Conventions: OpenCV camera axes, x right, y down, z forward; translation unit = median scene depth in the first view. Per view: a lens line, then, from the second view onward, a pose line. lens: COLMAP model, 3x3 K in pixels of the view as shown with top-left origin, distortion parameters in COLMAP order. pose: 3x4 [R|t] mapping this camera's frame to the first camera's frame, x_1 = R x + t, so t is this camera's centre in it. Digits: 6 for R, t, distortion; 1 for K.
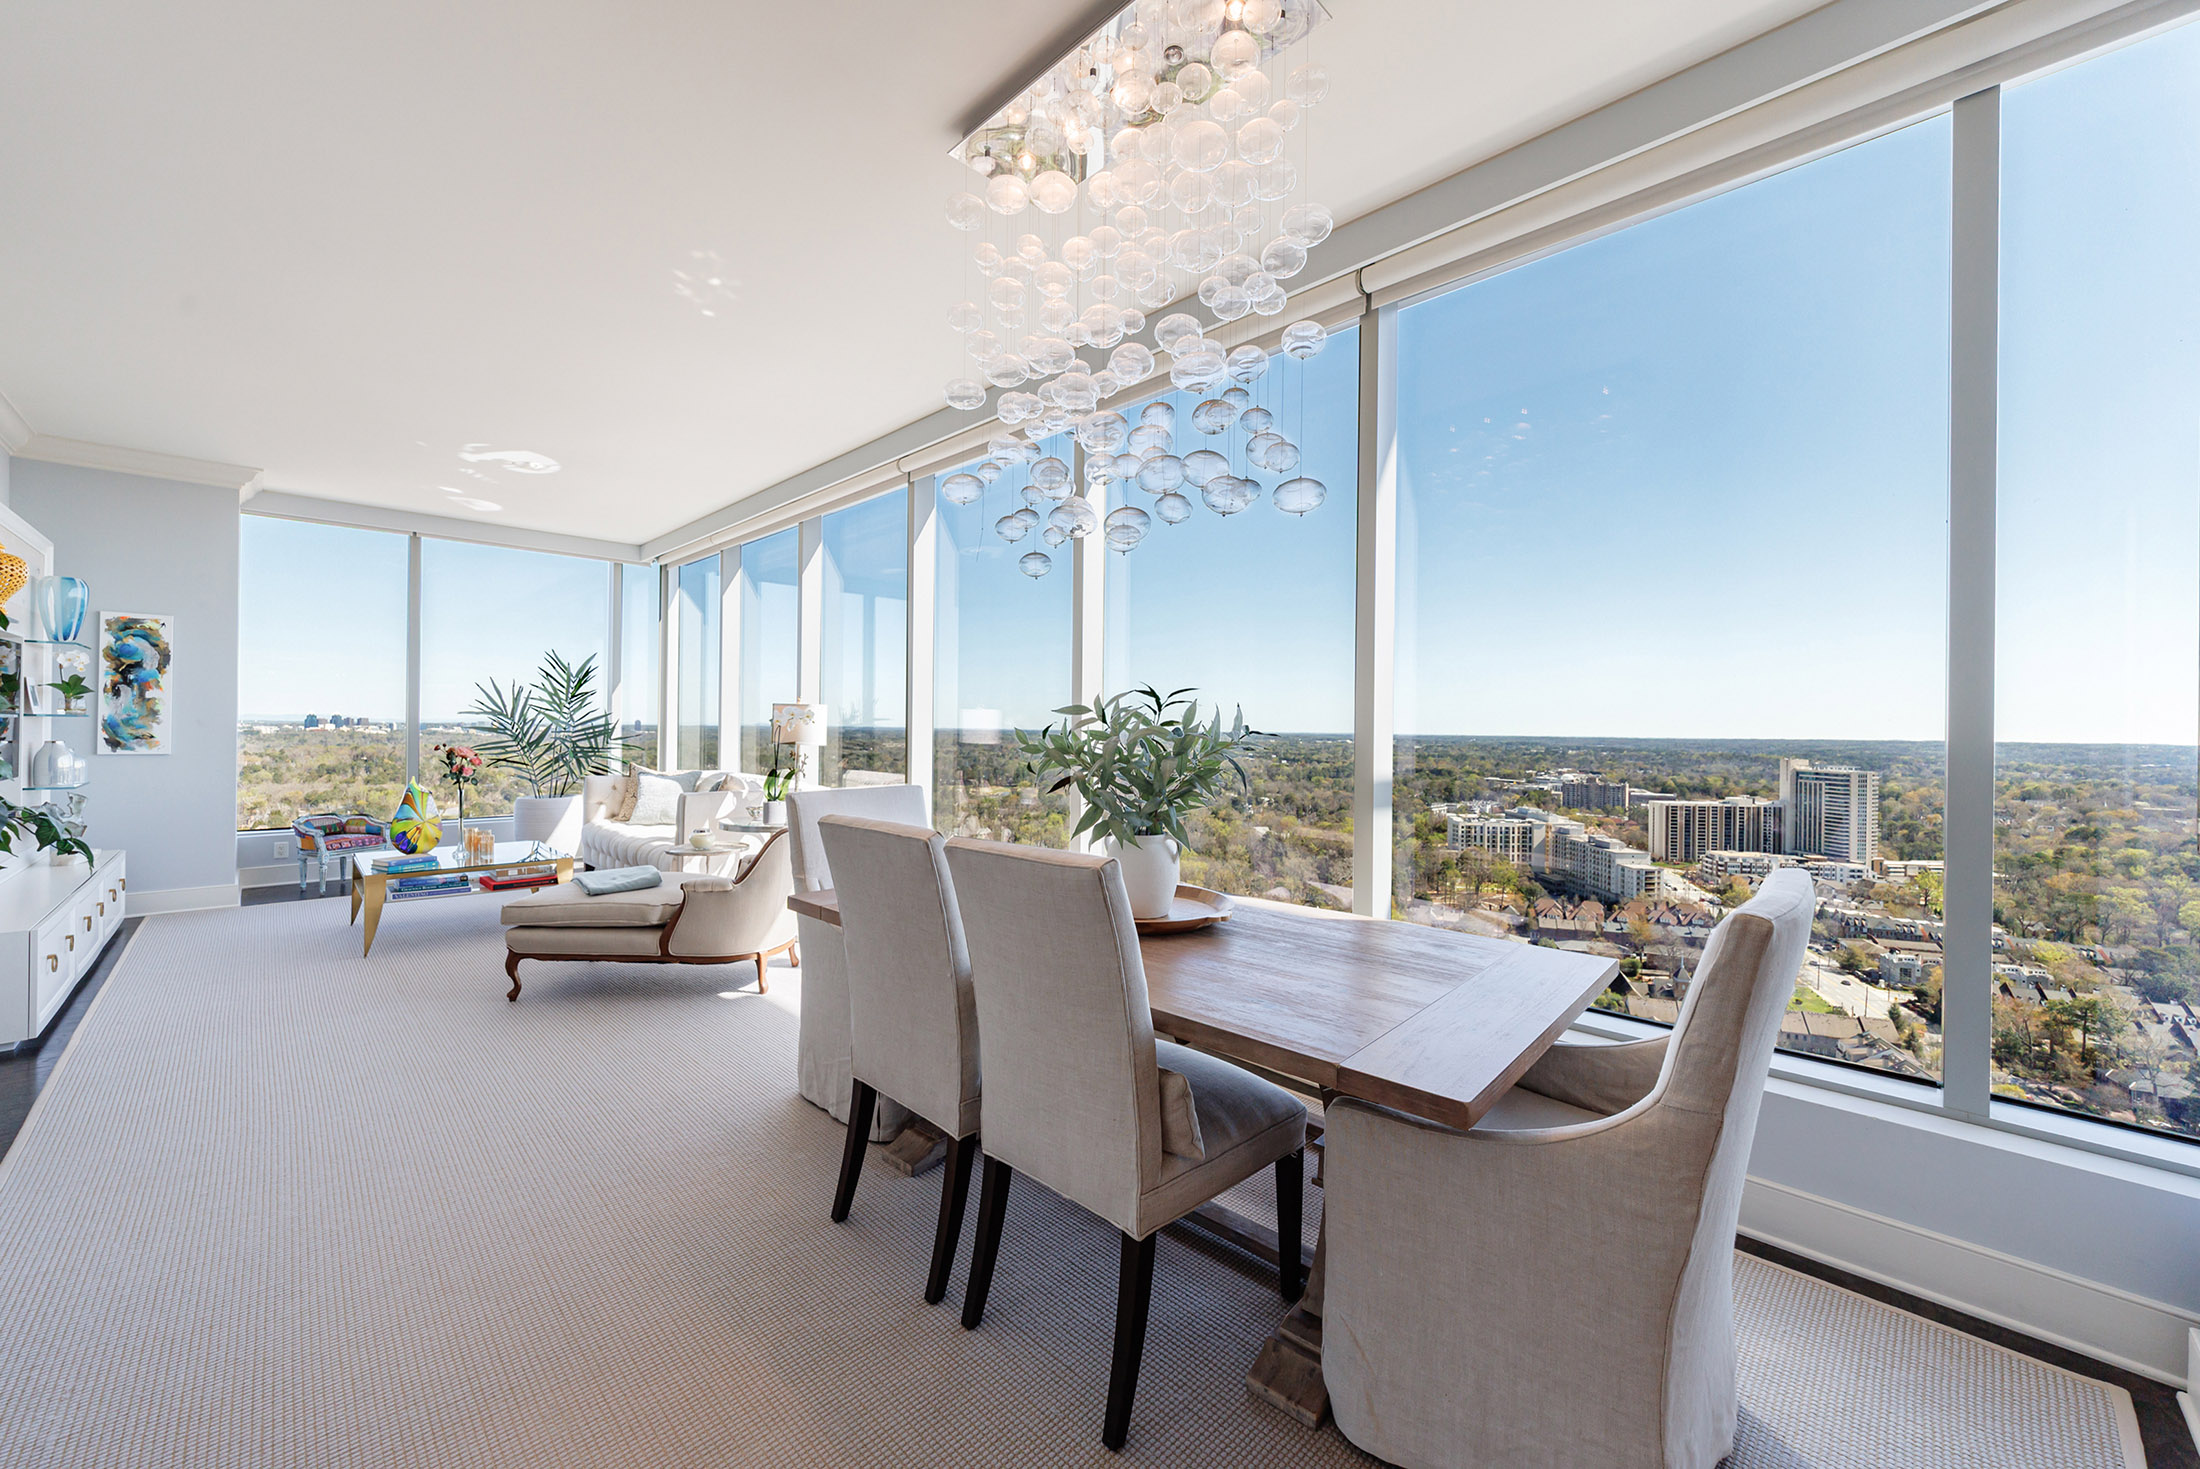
lens RADIAL K [[832.5, 0, 1100.2], [0, 832.5, 707.8], [0, 0, 1]] dist [-0.010206, 0.002997]
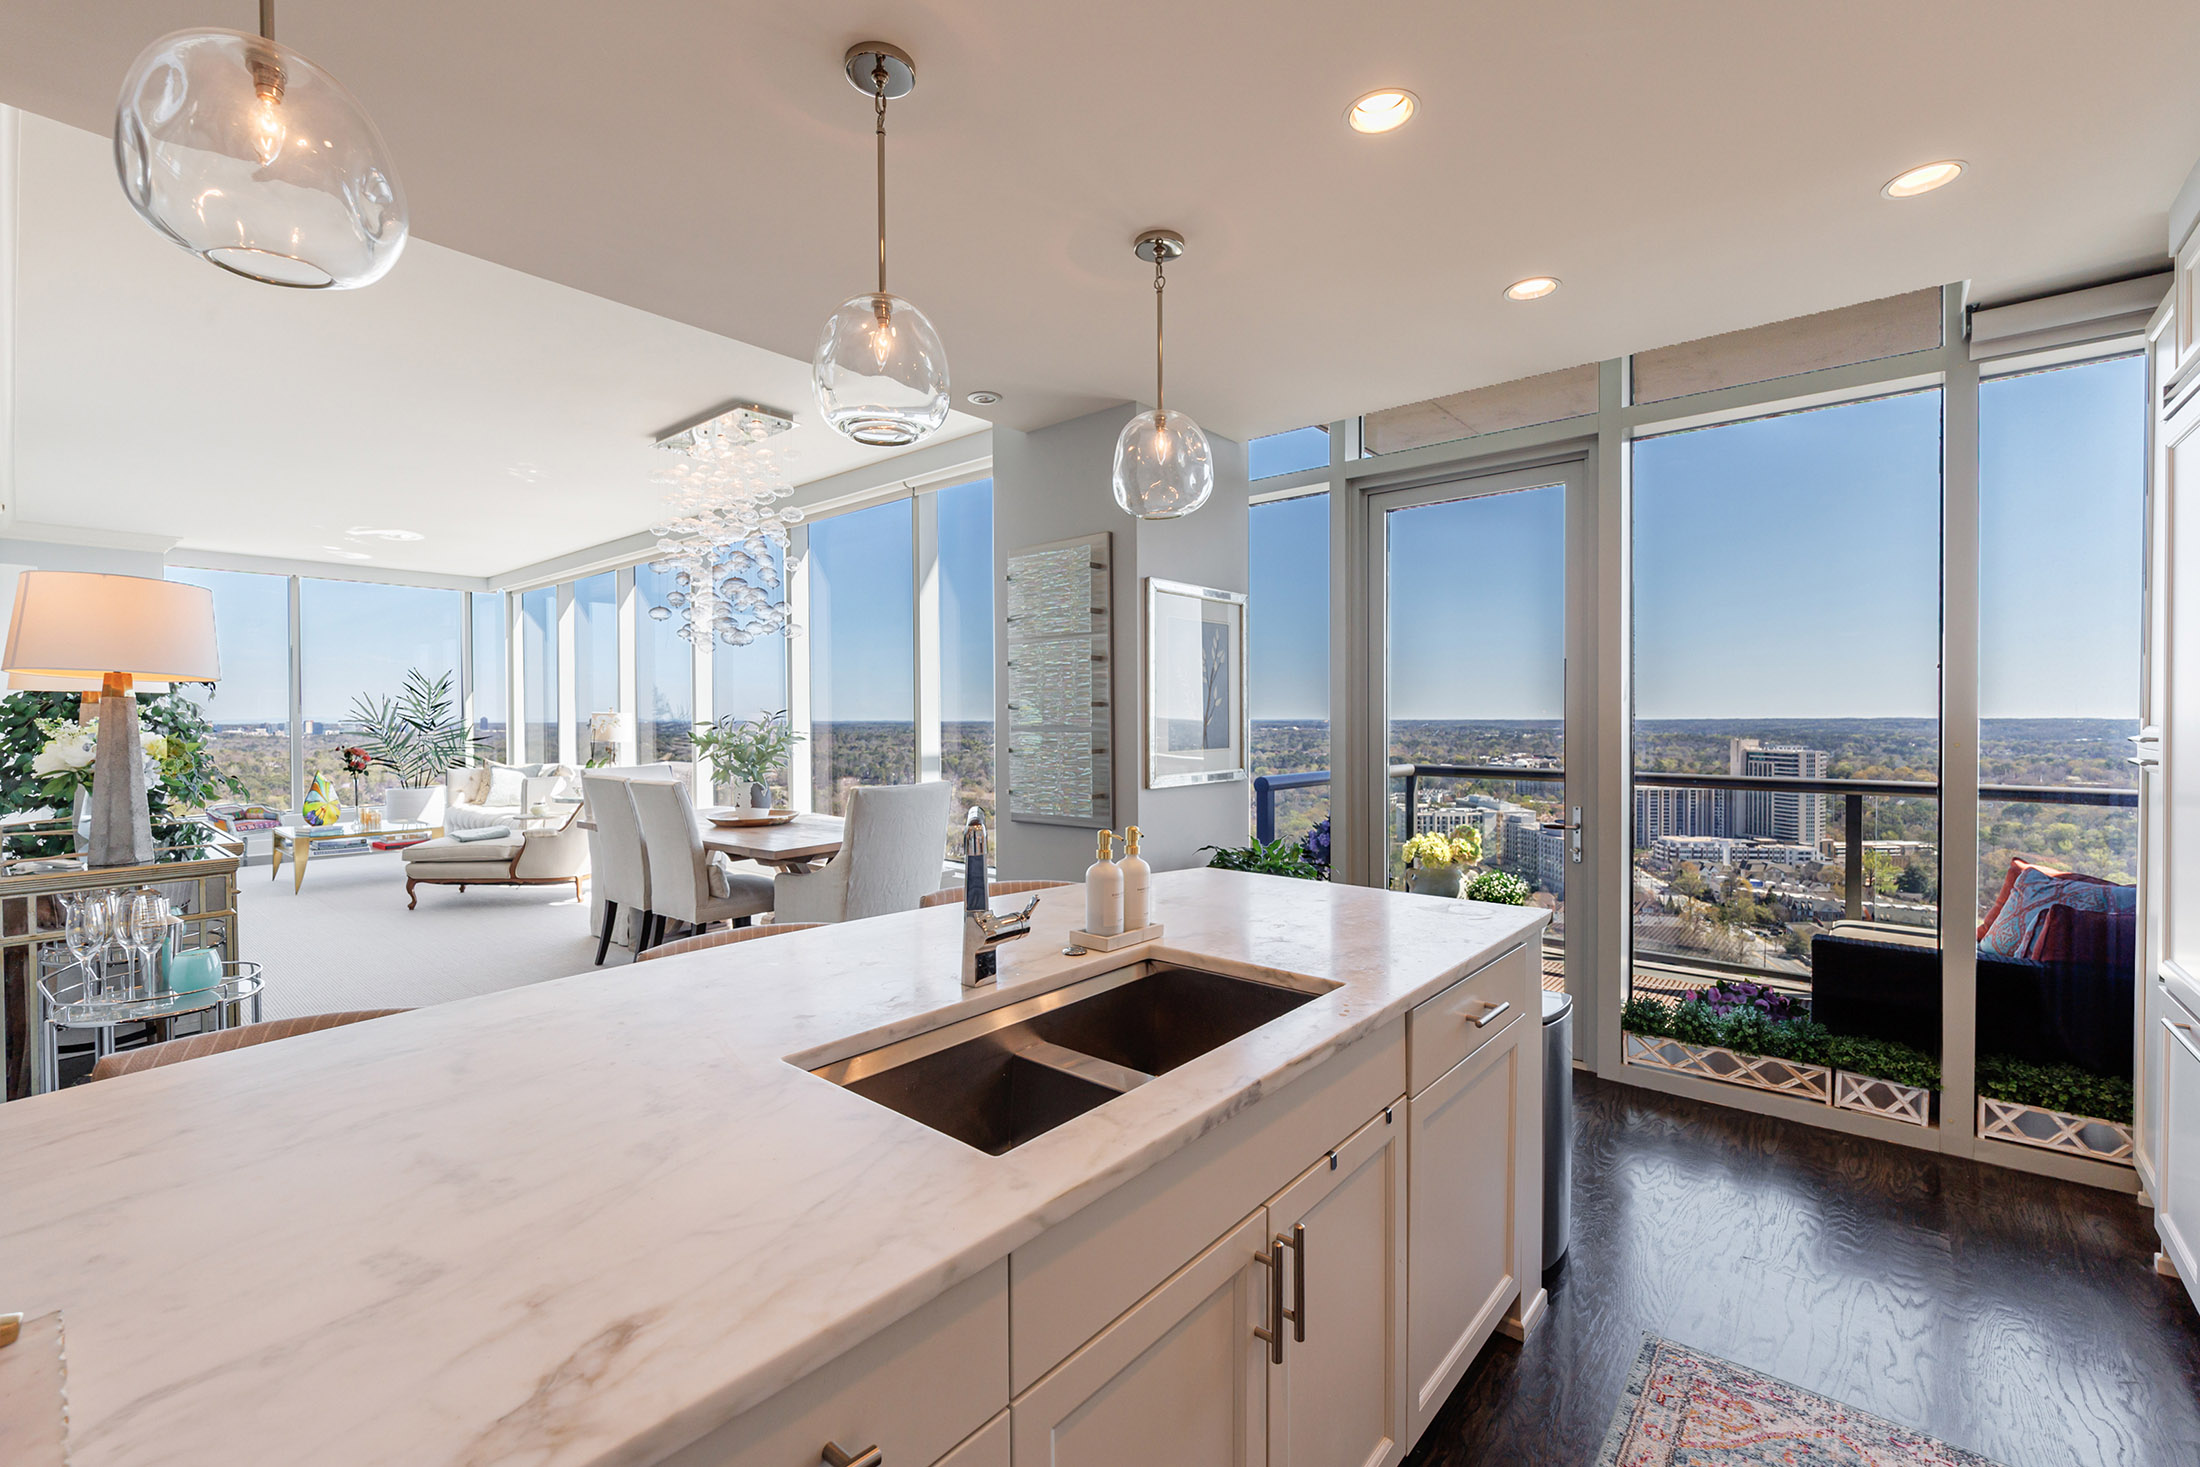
lens RADIAL K [[916.9, 0, 1096.6], [0, 916.9, 722.3], [0, 0, 1]] dist [-0.000950, -0.002470]
pose [[0.996610, -0.015763, 0.080741, 0.309061], [0.013370, 0.999457, 0.030101, -0.022864], [-0.081172, -0.028920, 0.996281, -0.568416]]
